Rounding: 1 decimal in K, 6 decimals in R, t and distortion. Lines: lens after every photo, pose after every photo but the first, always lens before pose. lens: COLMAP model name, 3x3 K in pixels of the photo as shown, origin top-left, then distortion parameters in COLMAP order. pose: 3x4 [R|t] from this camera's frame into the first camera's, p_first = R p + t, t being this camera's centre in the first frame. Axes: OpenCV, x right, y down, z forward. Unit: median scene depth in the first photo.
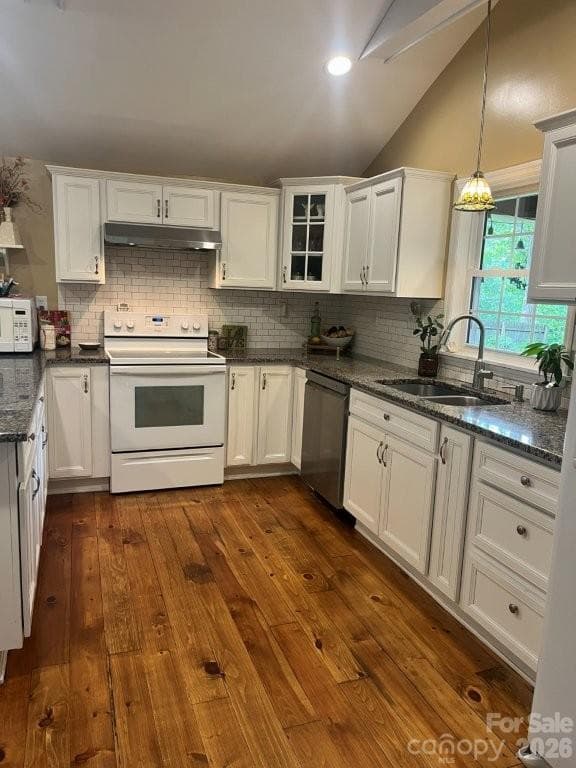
lens RADIAL K [[581.8, 0, 288.1], [0, 581.8, 389.3], [0, 0, 1]] dist [0.057108, -0.062405]
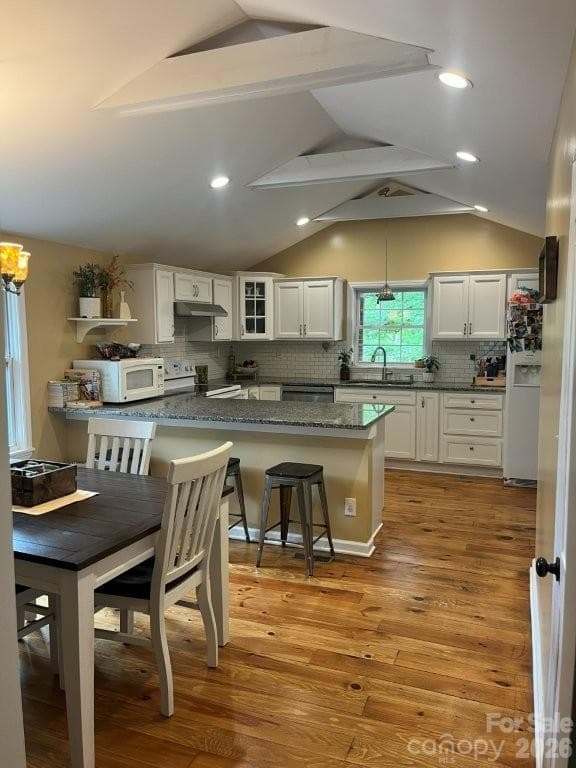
lens RADIAL K [[581.8, 0, 288.1], [0, 581.8, 389.3], [0, 0, 1]] dist [0.057108, -0.062405]
pose [[0.657765, -0.120676, 0.743493, -1.154517], [0.160141, 0.986921, 0.018511, -0.050244], [-0.736003, 0.106887, 0.668487, -0.132799]]
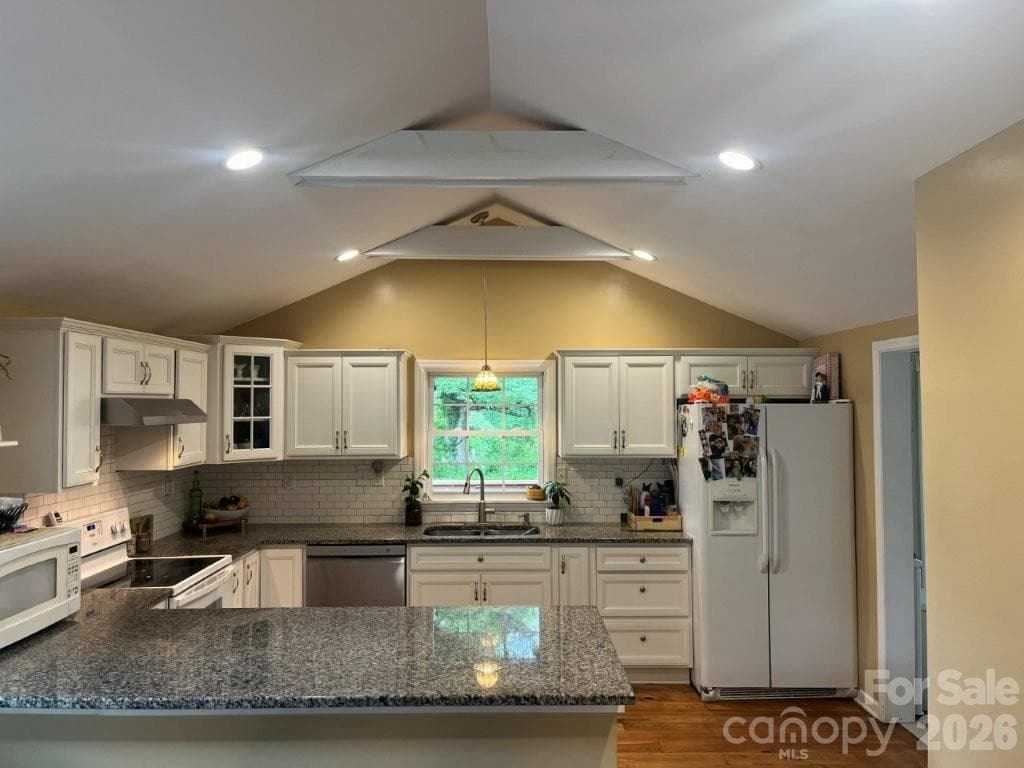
lens RADIAL K [[775.7, 0, 512.0], [0, 775.7, 384.0], [0, 0, 1]] dist [0.057108, -0.062405]
pose [[0.338621, -0.015364, 0.940798, -0.955655], [0.179235, 0.982612, -0.048465, -0.159179], [-0.923694, 0.185036, 0.335486, 0.234768]]
